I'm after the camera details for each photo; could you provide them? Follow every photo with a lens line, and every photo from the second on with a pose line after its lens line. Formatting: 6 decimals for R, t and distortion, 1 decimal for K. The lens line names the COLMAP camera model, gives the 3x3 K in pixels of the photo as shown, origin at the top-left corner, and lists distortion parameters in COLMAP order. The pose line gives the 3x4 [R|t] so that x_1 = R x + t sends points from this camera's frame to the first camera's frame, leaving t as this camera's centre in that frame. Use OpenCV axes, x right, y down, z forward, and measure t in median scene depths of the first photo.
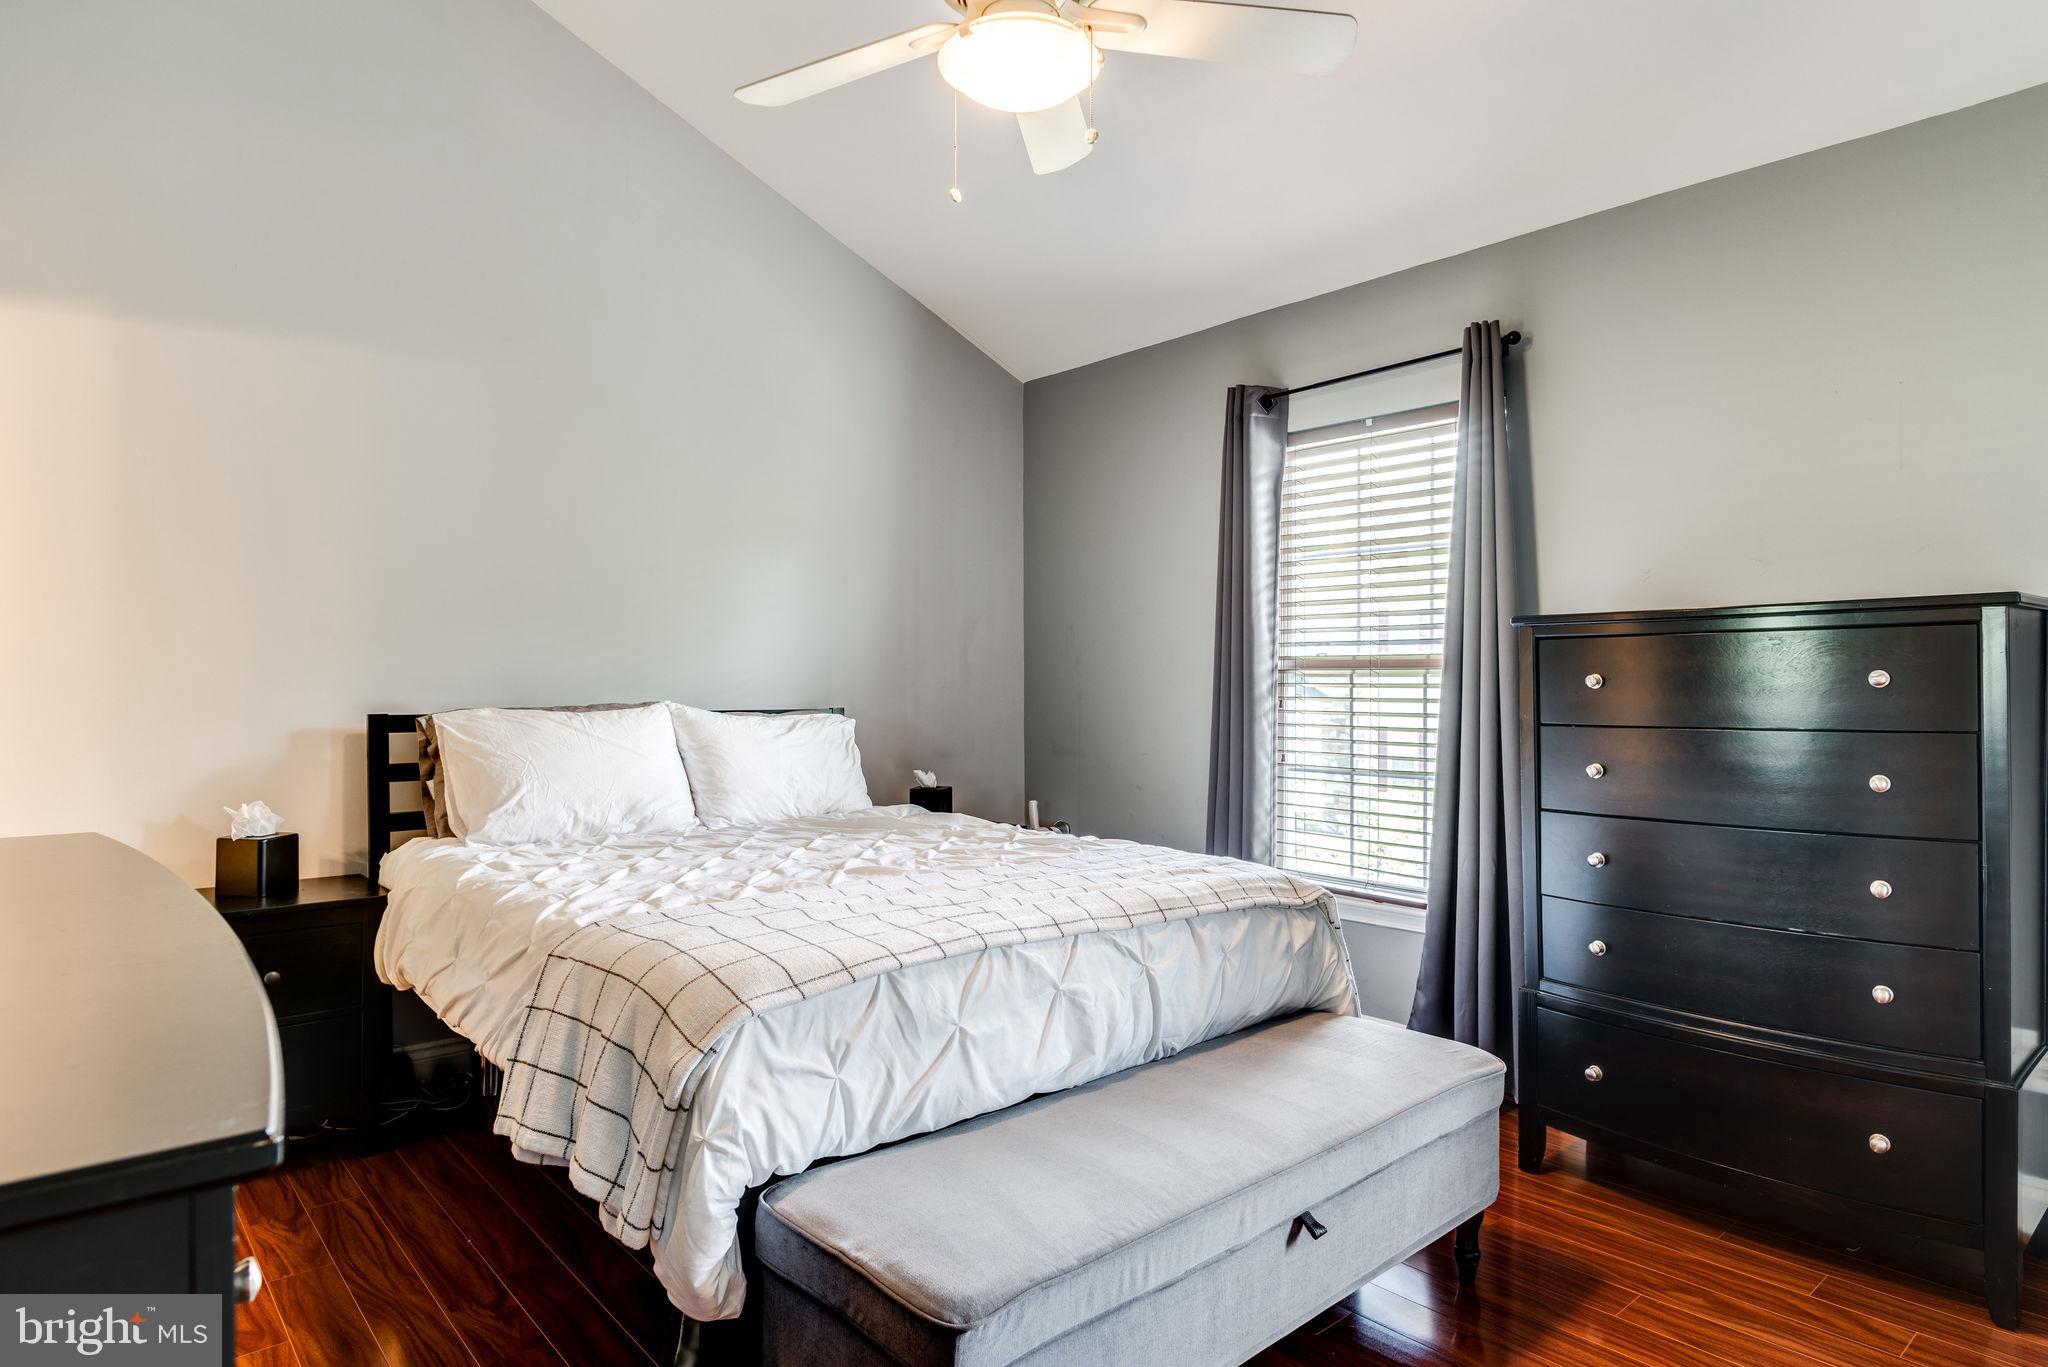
lens RADIAL K [[1158.1, 0, 1084.0], [0, 1158.1, 653.2], [0, 0, 1]] dist [-0.000349, 0.000077]
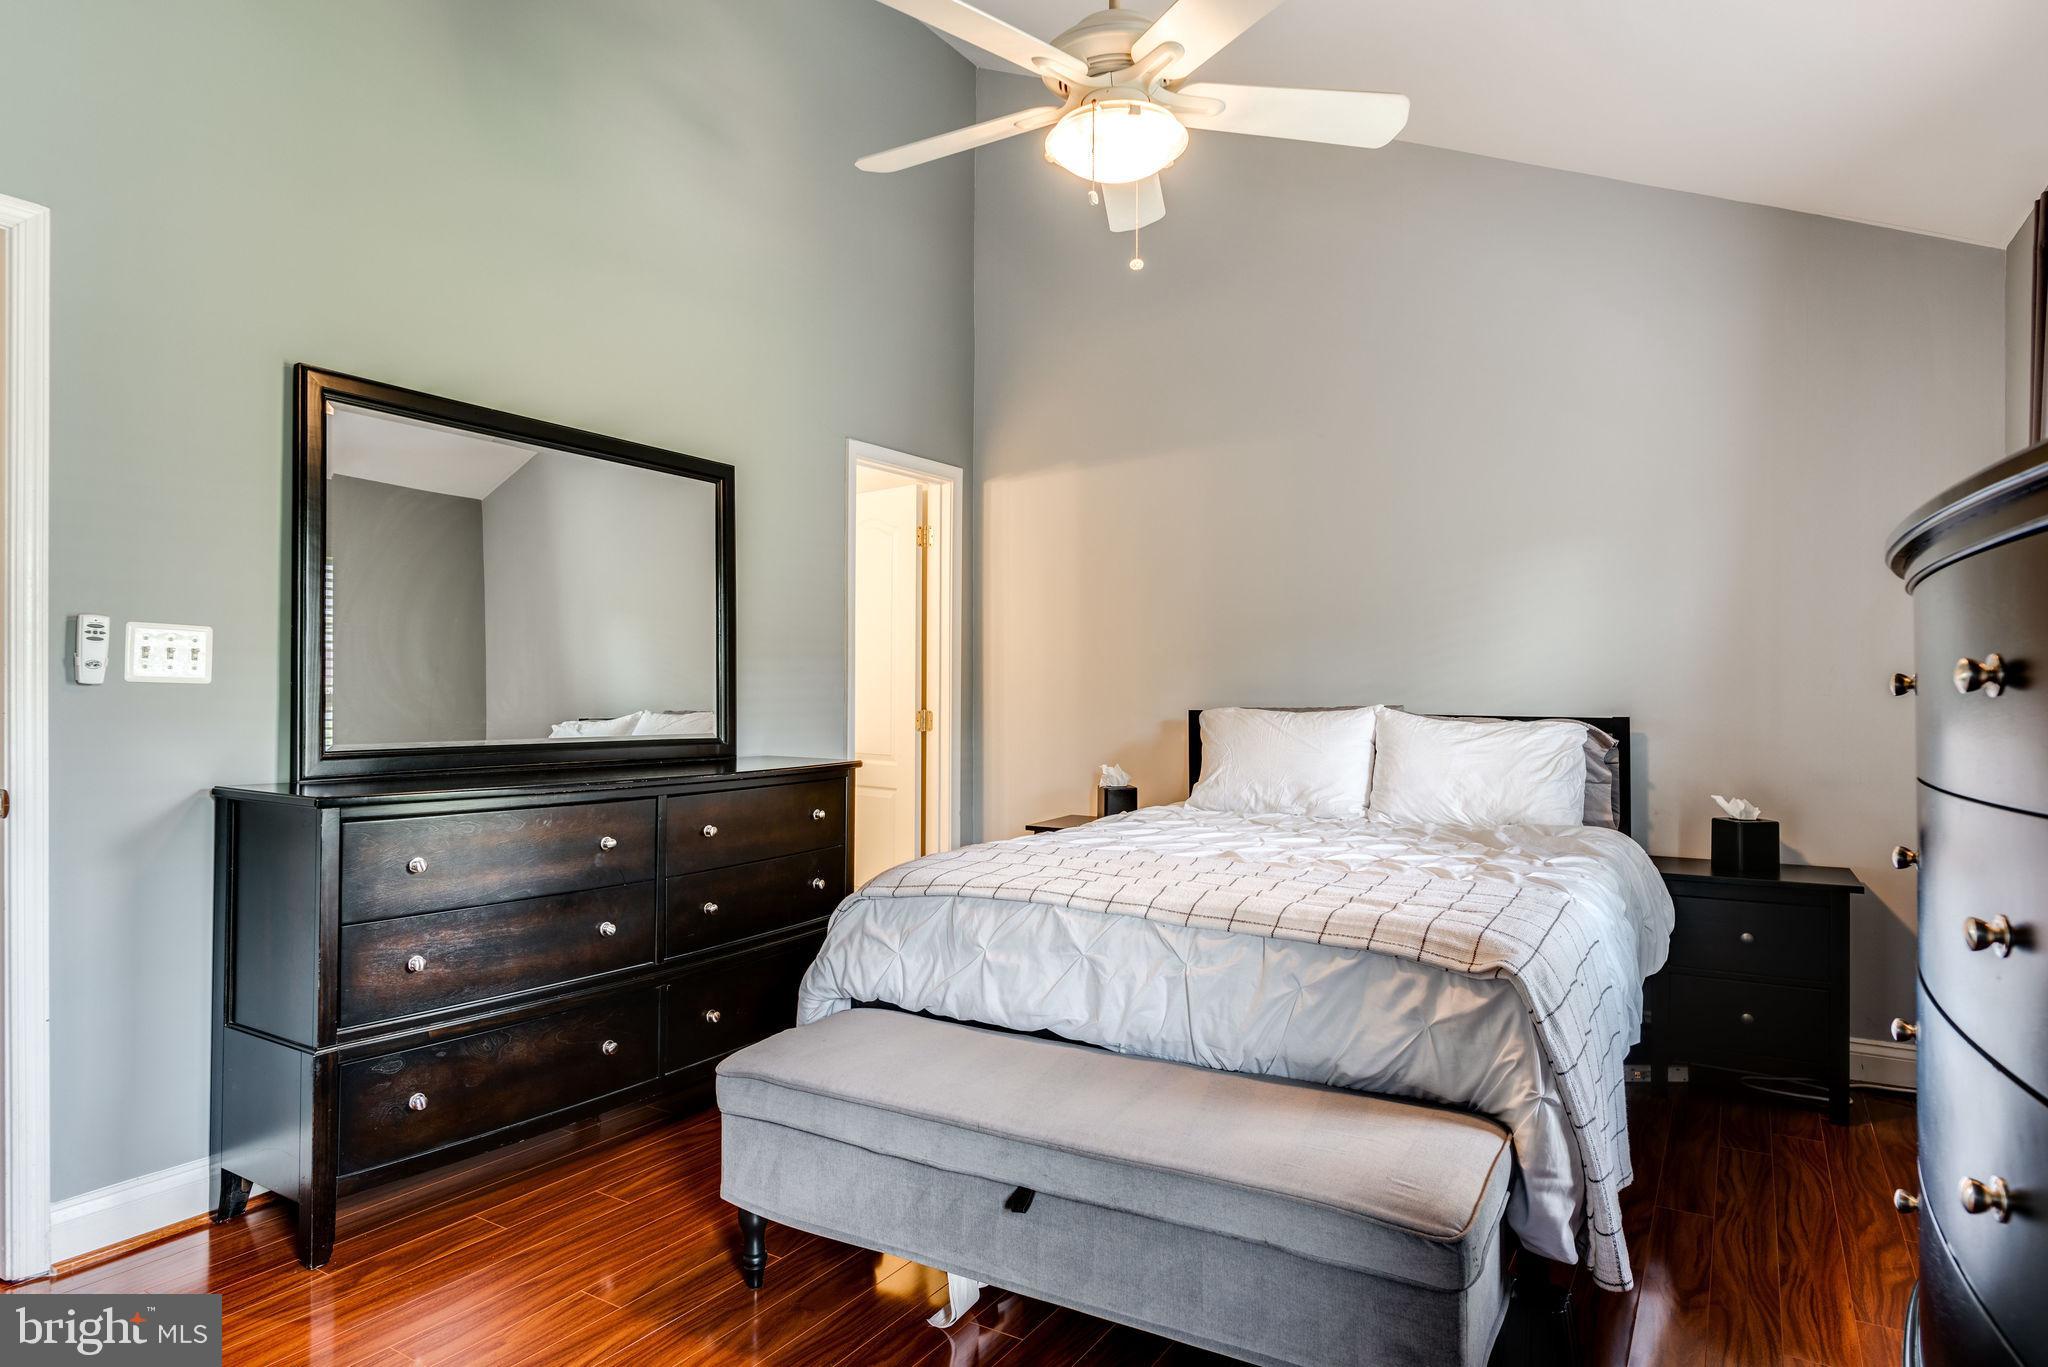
lens RADIAL K [[1179.3, 0, 1055.2], [0, 1179.3, 684.6], [0, 0, 1]] dist [-0.005197, 0.000292]
pose [[0.292393, -0.004627, -0.956287, 0.894987], [0.020872, 0.999781, 0.001545, 0.019244], [0.956070, -0.020412, 0.292426, 0.531903]]
